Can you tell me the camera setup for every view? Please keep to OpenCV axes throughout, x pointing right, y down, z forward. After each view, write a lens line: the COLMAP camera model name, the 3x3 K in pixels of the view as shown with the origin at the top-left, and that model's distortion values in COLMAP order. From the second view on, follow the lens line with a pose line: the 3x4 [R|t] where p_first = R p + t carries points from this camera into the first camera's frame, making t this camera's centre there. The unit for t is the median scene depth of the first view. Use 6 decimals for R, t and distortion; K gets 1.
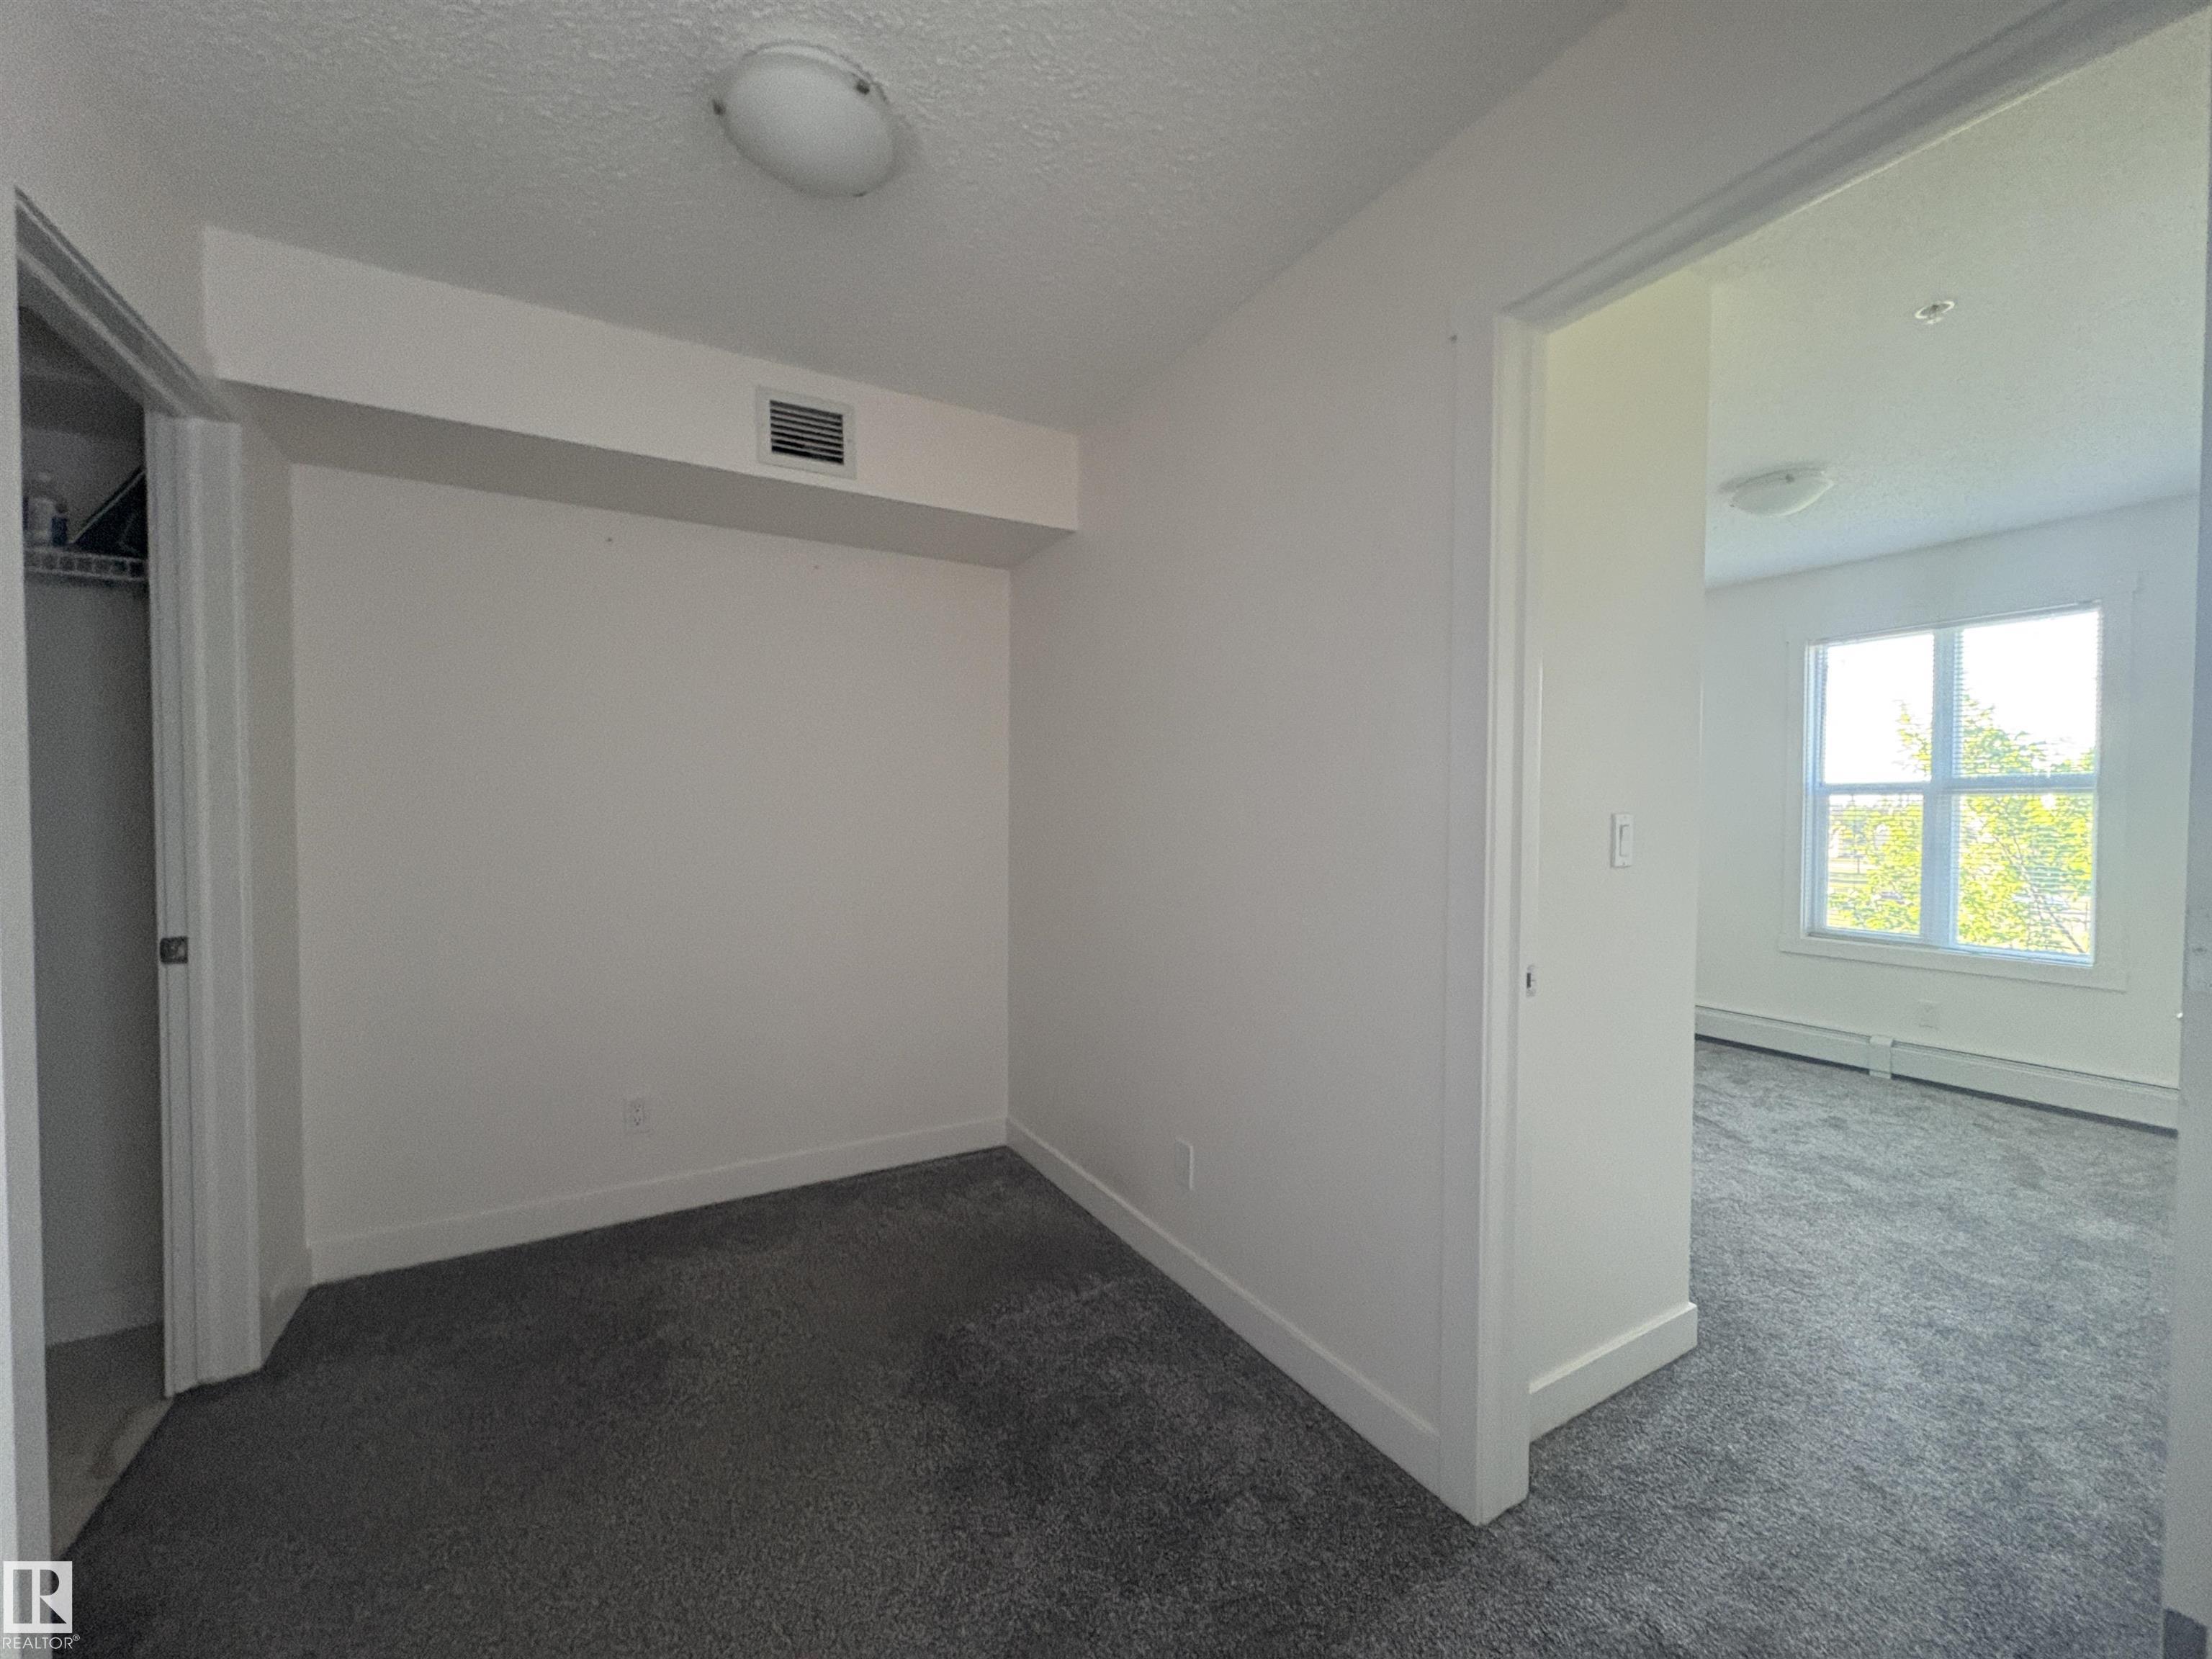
lens RADIAL K [[876.8, 0, 1159.6], [0, 876.8, 831.0], [0, 0, 1]] dist [-0.000620, 0.000847]
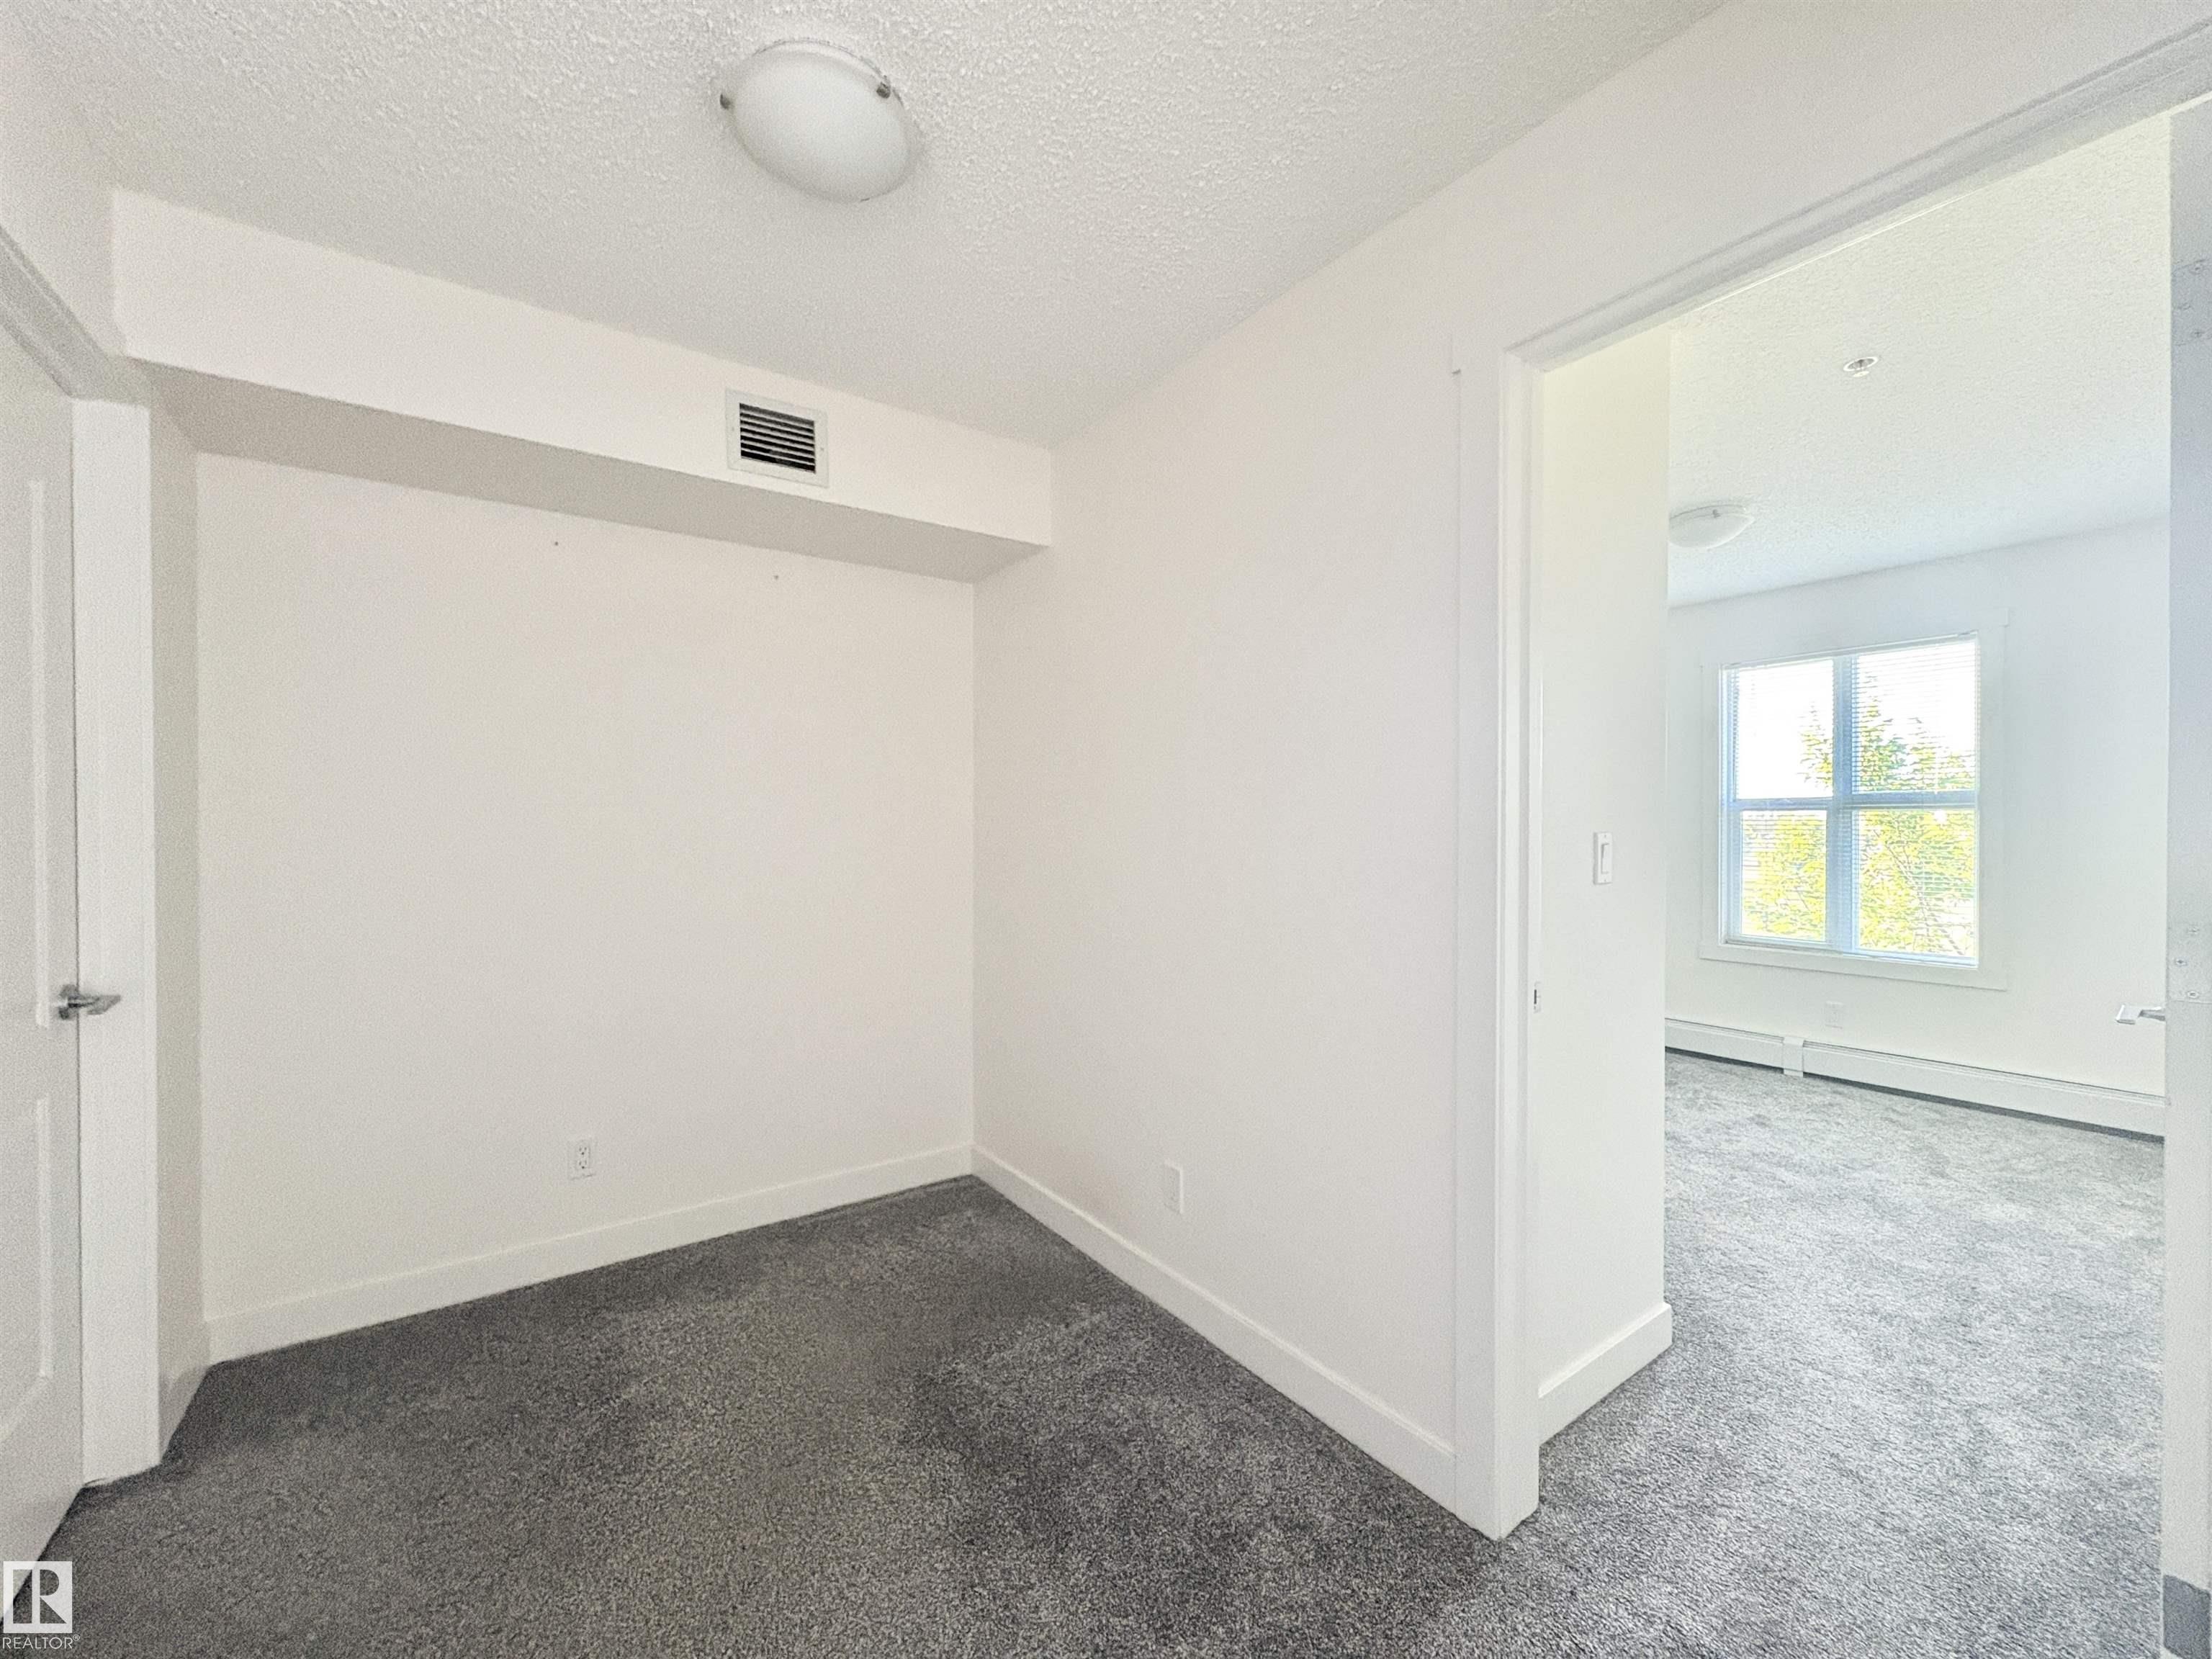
lens RADIAL K [[876.8, 0, 1161.3], [0, 876.8, 831.4], [0, 0, 1]] dist [-0.000620, 0.000847]
pose [[0.995965, -0.004232, 0.089642, -0.079153], [0.005571, 0.999877, -0.014685, -0.008685], [-0.089569, 0.015126, 0.995866, 0.011231]]
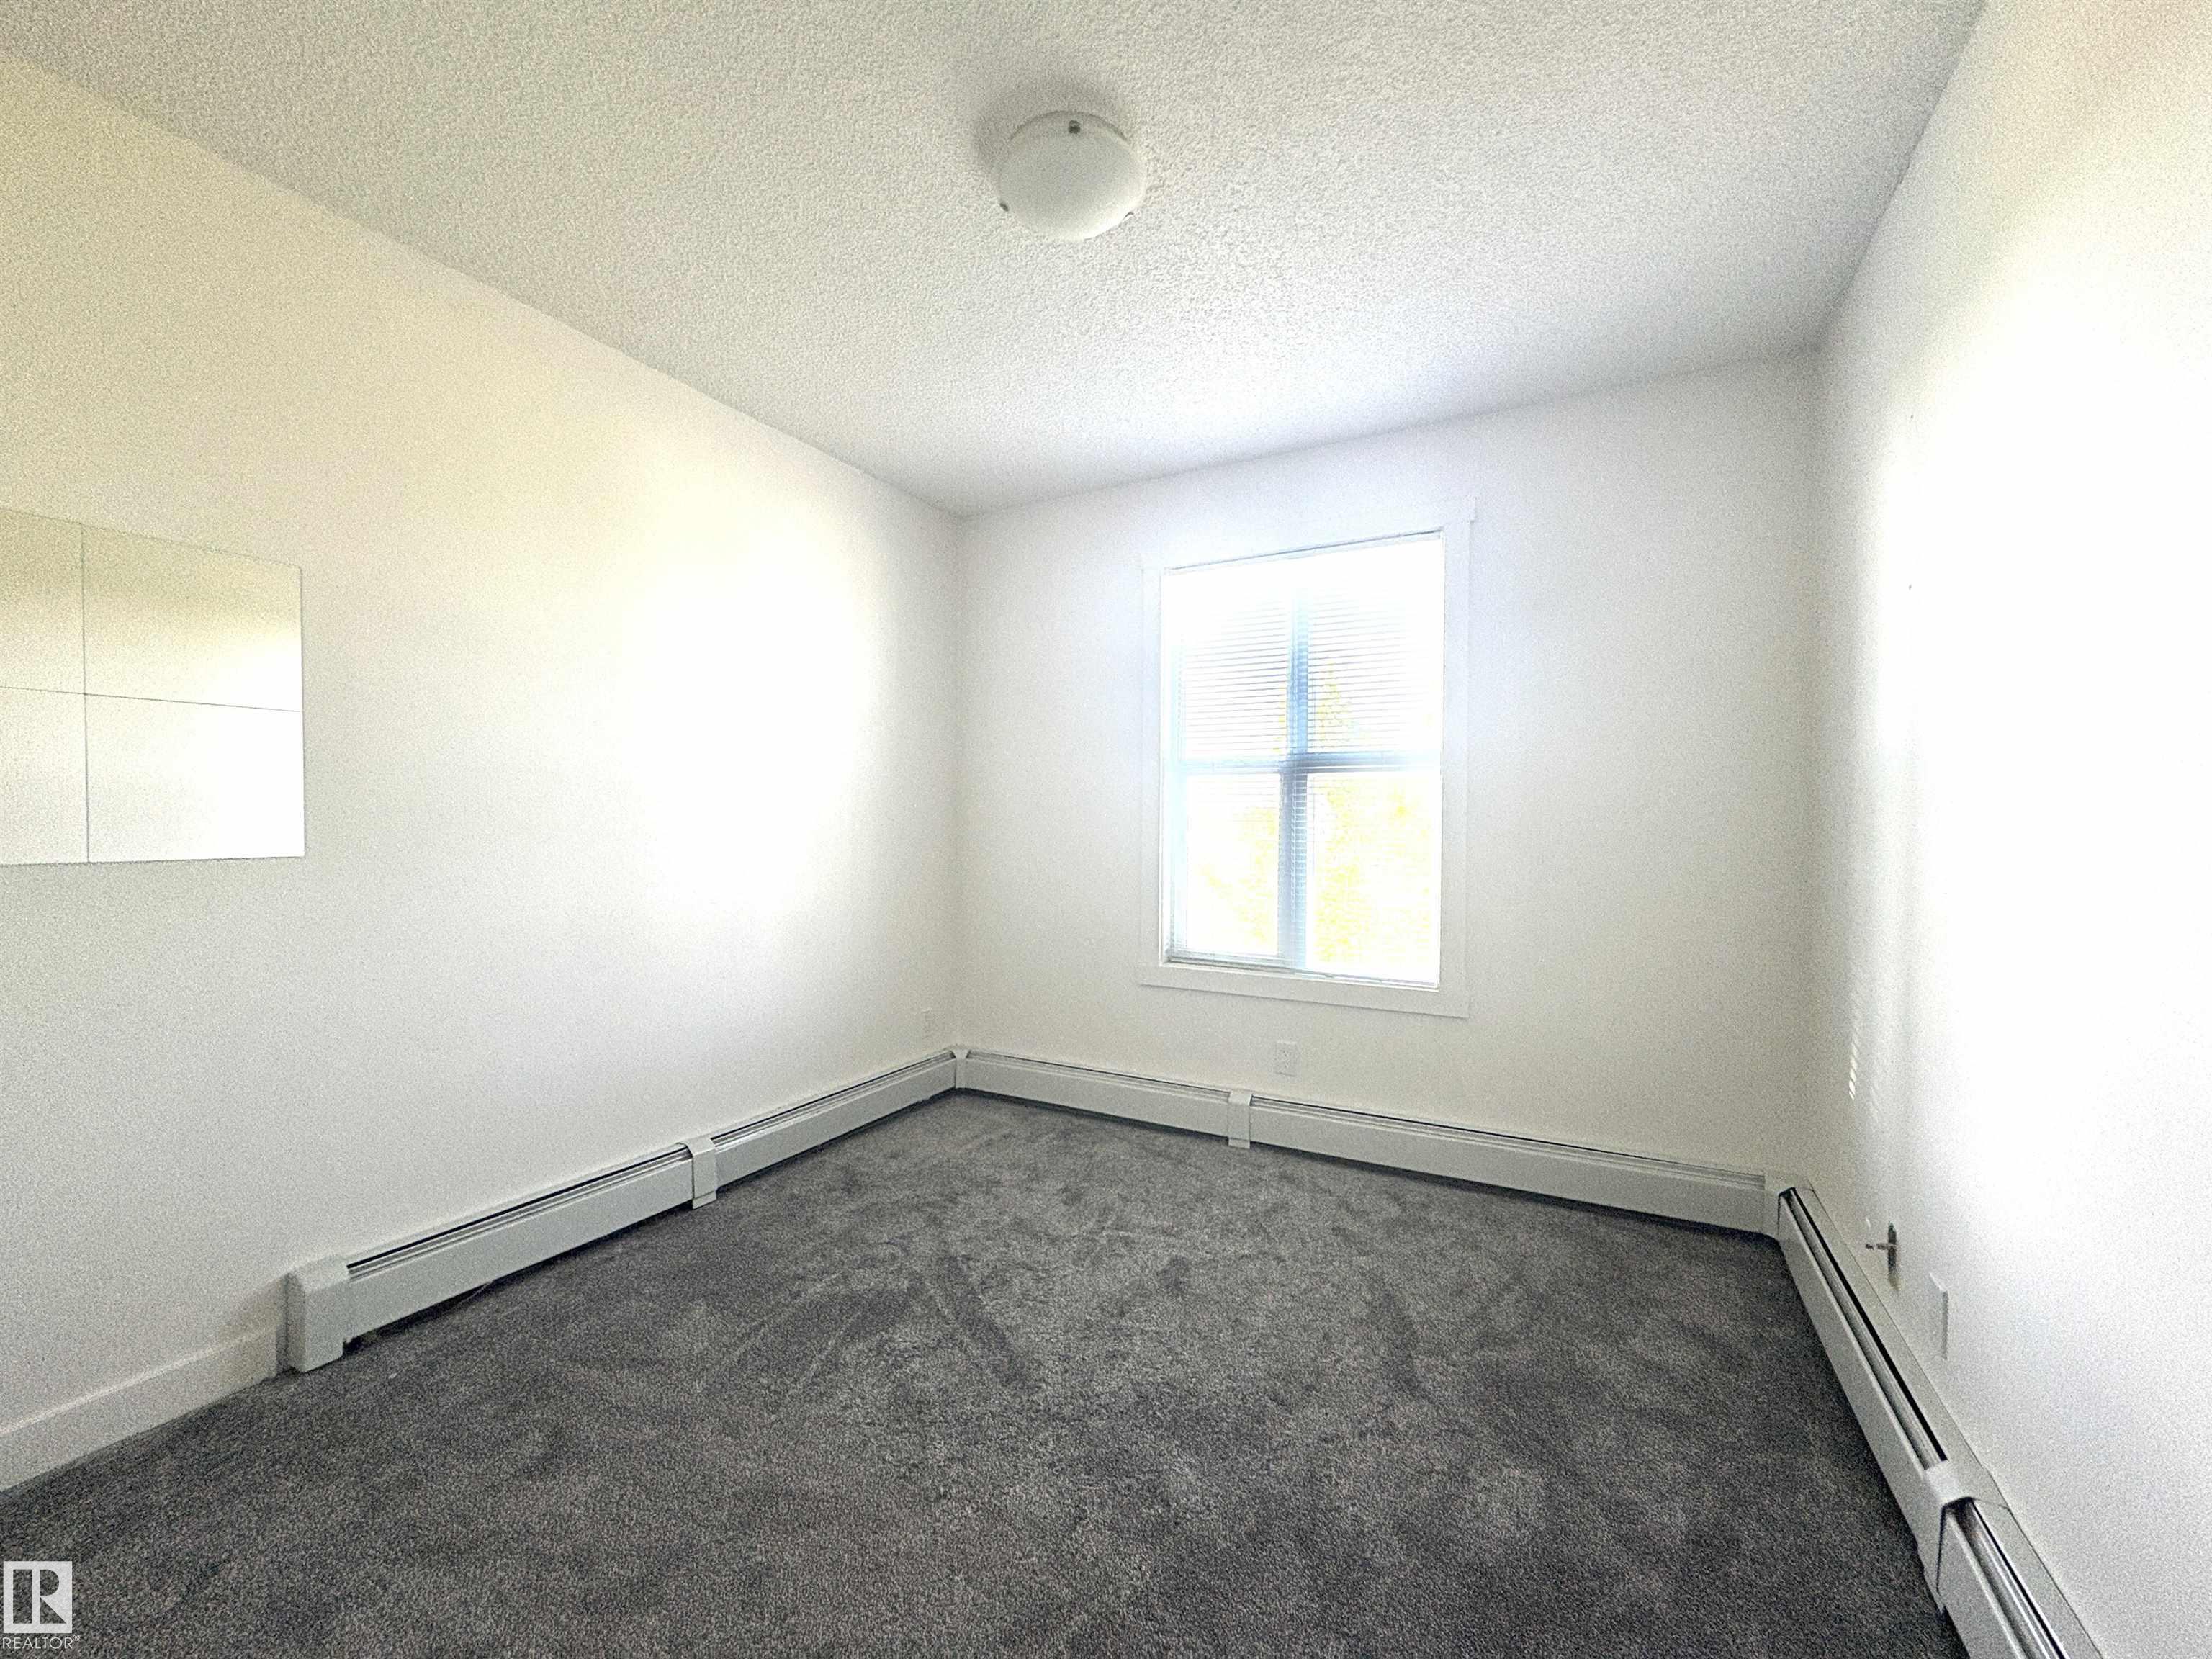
lens RADIAL K [[876.8, 0, 1124.0], [0, 876.8, 823.3], [0, 0, 1]] dist [-0.000620, 0.000847]
pose [[0.862974, -0.009594, 0.505158, 0.761274], [0.013513, 0.999900, -0.004095, -0.001917], [-0.505068, 0.010360, 0.863017, 0.839678]]
